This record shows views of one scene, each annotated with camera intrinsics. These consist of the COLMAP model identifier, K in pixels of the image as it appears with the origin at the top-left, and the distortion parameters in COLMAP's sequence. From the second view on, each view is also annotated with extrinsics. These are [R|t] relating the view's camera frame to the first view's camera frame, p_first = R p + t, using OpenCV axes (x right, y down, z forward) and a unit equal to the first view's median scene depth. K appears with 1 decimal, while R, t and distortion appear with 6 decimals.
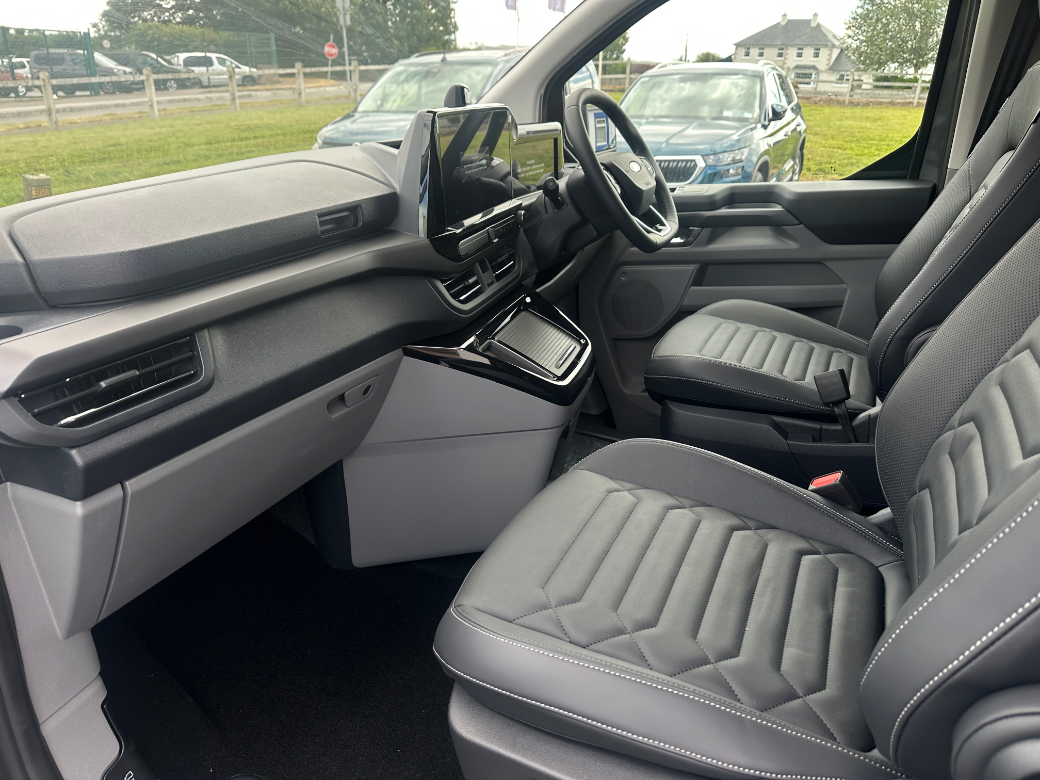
lens RADIAL K [[717.9, 0, 509.0], [0, 717.9, 391.3], [0, 0, 1]] dist [0.034862, -0.057038]
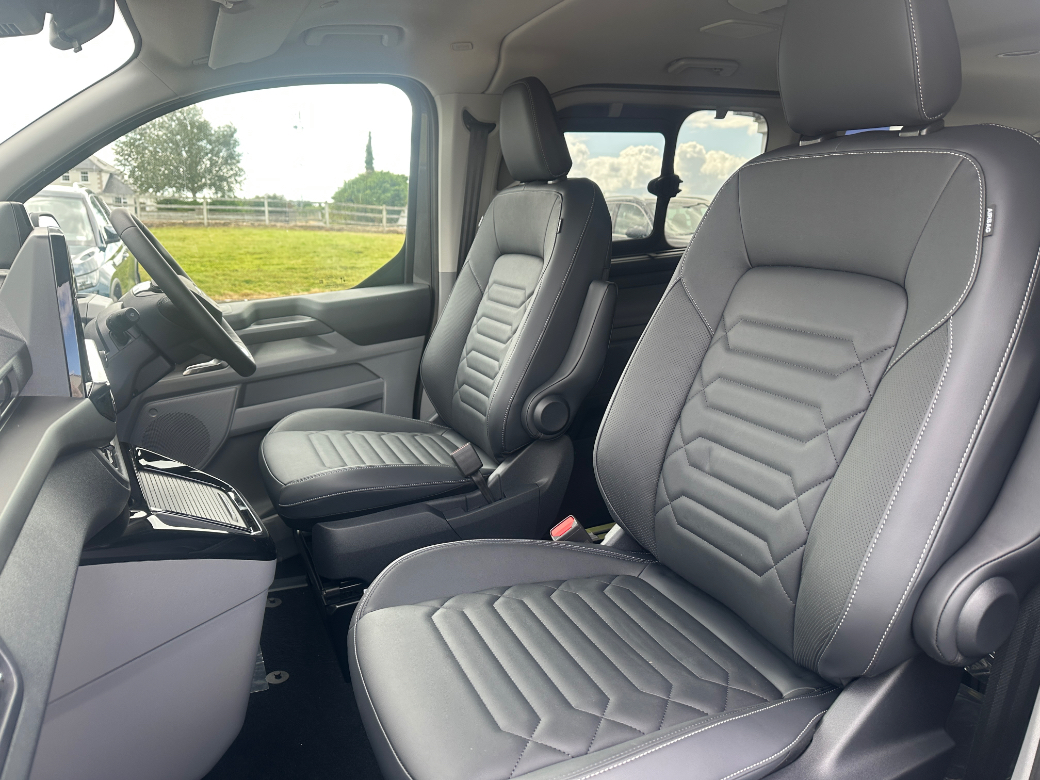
lens RADIAL K [[717.9, 0, 510.9], [0, 717.9, 401.3], [0, 0, 1]] dist [0.034862, -0.057038]
pose [[0.643738, -0.192787, 0.740563, -0.237676], [0.294113, 0.955746, -0.006855, -0.048603], [-0.706469, 0.222222, 0.671952, 0.123376]]
